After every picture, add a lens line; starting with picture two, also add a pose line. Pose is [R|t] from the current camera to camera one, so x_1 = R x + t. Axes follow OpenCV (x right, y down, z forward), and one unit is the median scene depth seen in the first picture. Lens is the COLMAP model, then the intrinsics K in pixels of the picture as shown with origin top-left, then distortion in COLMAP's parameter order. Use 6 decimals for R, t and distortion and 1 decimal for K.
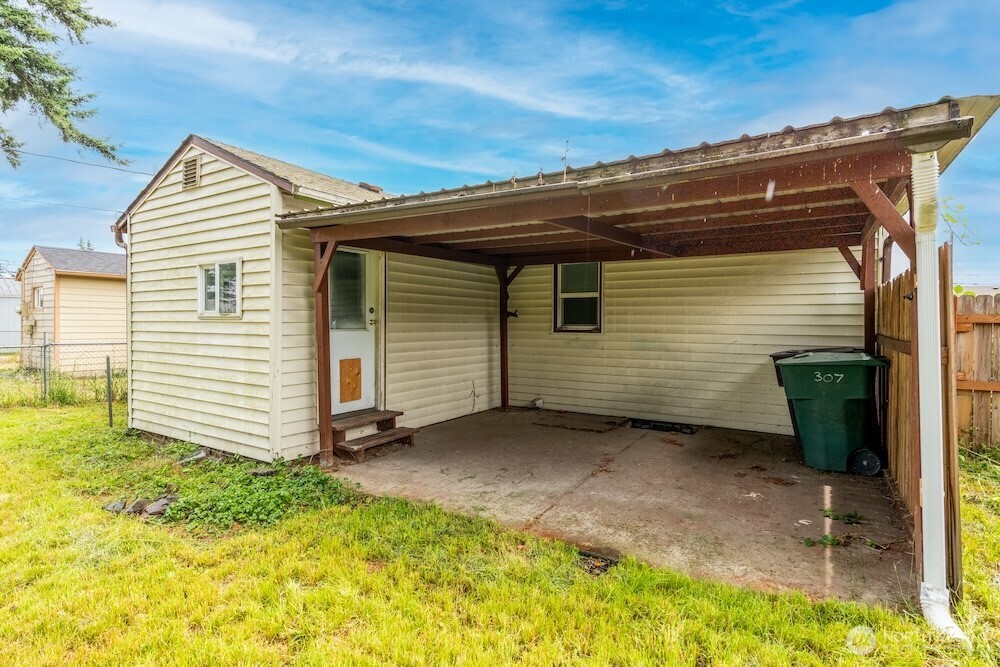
lens RADIAL K [[510.5, 0, 503.5], [0, 510.5, 331.0], [0, 0, 1]] dist [-0.003558, 0.000276]
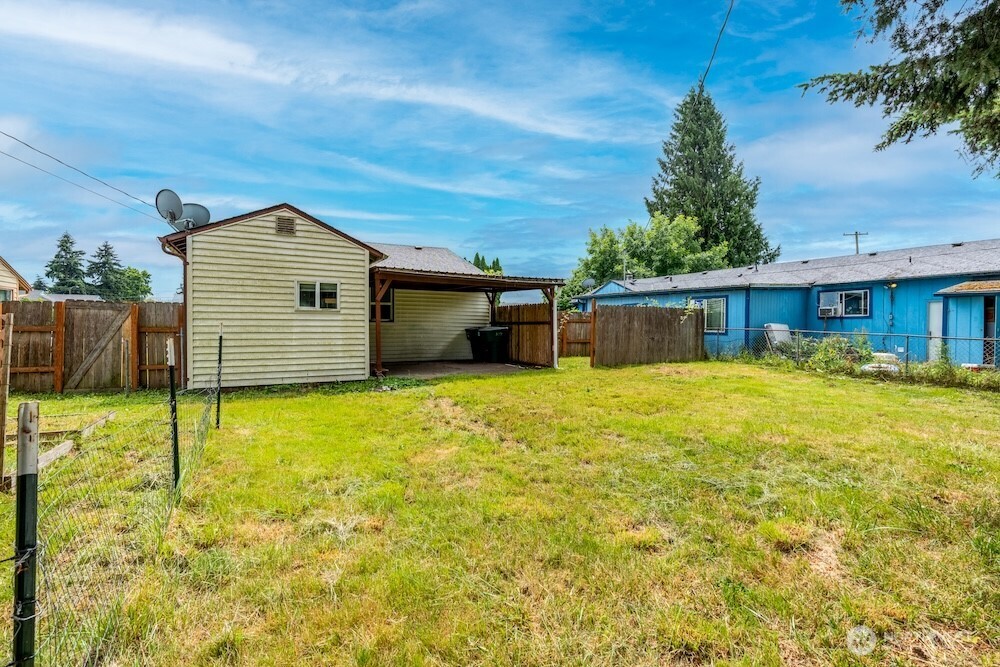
lens RADIAL K [[448.4, 0, 502.5], [0, 448.4, 329.0], [0, 0, 1]] dist [-0.012550, 0.004600]
pose [[0.486272, -0.009392, 0.873757, -1.359615], [0.014330, 0.999893, 0.002774, 0.036656], [-0.873690, 0.011172, 0.486355, -0.315409]]
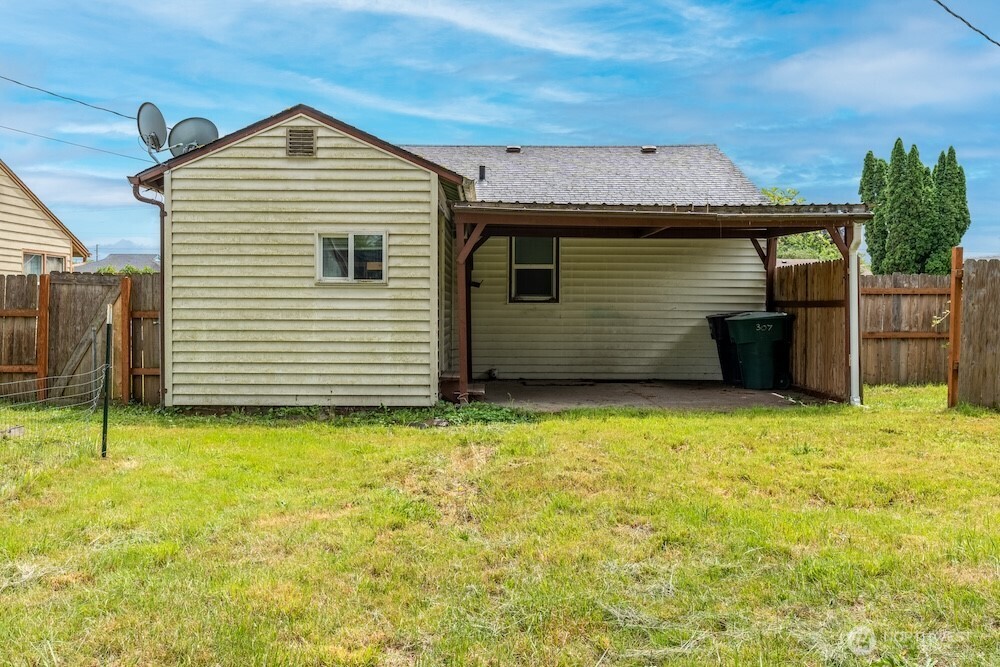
lens RADIAL K [[977.0, 0, 503.3], [0, 977.0, 325.1], [0, 0, 1]] dist [-0.002311, 0.000000]
pose [[0.843749, -0.011102, 0.536622, -1.147312], [0.009212, 0.999938, 0.006202, 0.042325], [-0.536658, -0.000289, 0.843800, -0.758991]]
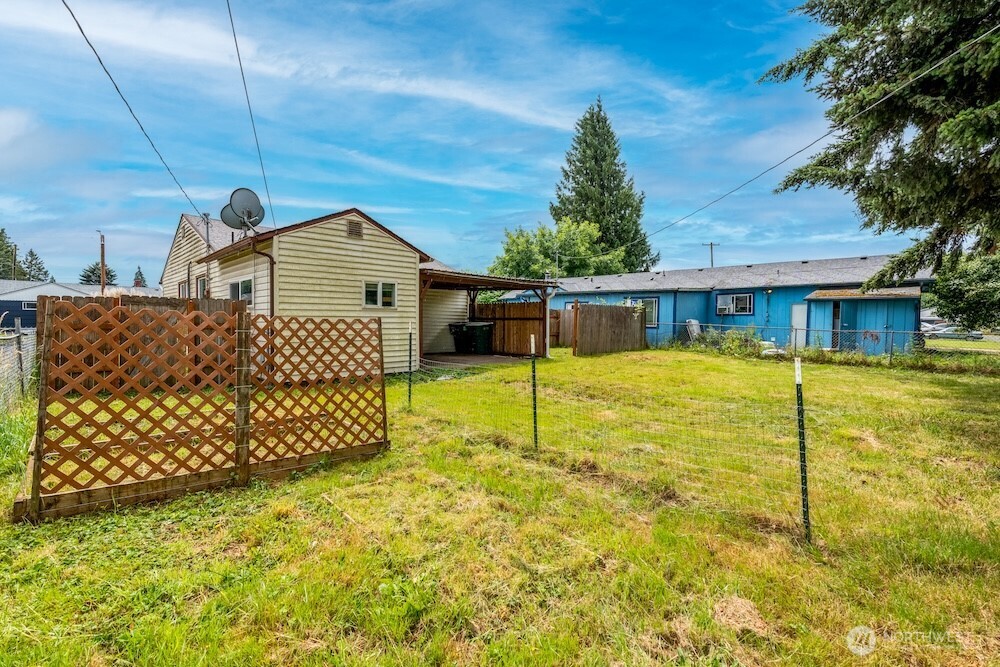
lens RADIAL K [[448.4, 0, 504.6], [0, 448.4, 335.3], [0, 0, 1]] dist [-0.012550, 0.004600]
pose [[0.230521, -0.037941, 0.972327, -1.790201], [0.013194, 0.999270, 0.035864, 0.018265], [-0.972978, 0.004561, 0.230853, 0.087273]]
